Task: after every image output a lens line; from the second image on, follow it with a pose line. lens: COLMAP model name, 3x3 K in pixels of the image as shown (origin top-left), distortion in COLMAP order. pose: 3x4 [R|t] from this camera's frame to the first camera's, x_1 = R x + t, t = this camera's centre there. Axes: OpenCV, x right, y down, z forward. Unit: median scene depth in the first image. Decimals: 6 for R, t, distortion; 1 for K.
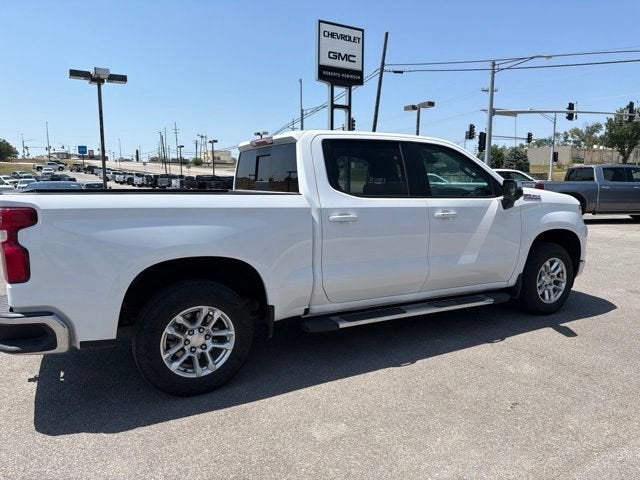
lens RADIAL K [[454.3, 0, 323.0], [0, 454.3, 243.3], [0, 0, 1]] dist [0.042161, -0.052605]
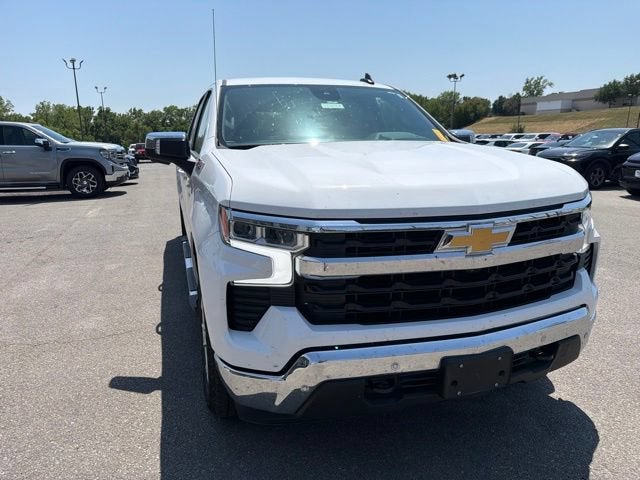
lens RADIAL K [[454.3, 0, 324.3], [0, 454.3, 243.1], [0, 0, 1]] dist [0.042161, -0.052605]
pose [[-0.171609, 0.235408, -0.956626, 0.980167], [-0.126282, 0.957764, 0.258342, -0.172043], [0.977038, 0.165139, -0.134633, 1.236695]]
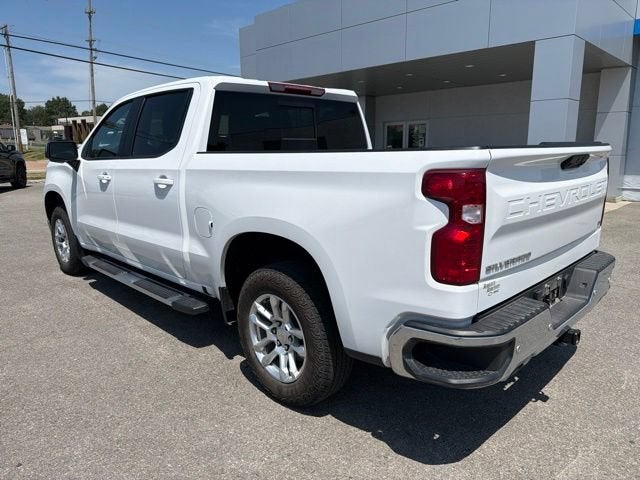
lens RADIAL K [[454.3, 0, 321.6], [0, 454.3, 245.8], [0, 0, 1]] dist [0.042161, -0.052605]
pose [[-0.281979, -0.200998, 0.938130, -0.885802], [0.142590, 0.958170, 0.248151, -0.136213], [-0.948766, 0.203741, -0.241523, 1.098694]]
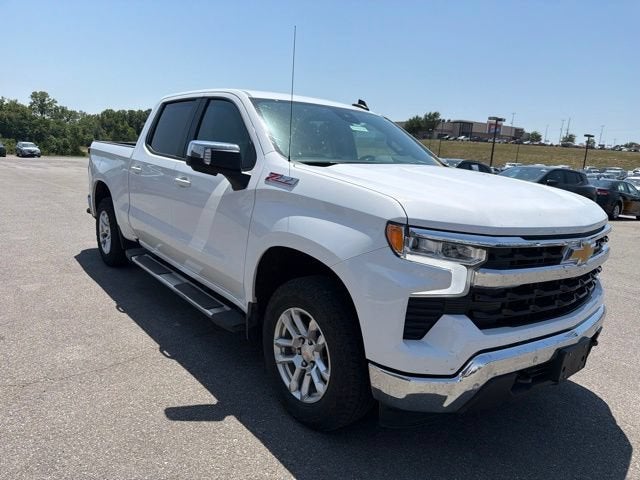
lens RADIAL K [[454.3, 0, 322.2], [0, 454.3, 242.8], [0, 0, 1]] dist [0.042161, -0.052605]
pose [[0.180877, 0.207222, -0.961427, 1.004386], [-0.200580, 0.964778, 0.170208, -0.130687], [0.962835, 0.162056, 0.216071, 0.944712]]
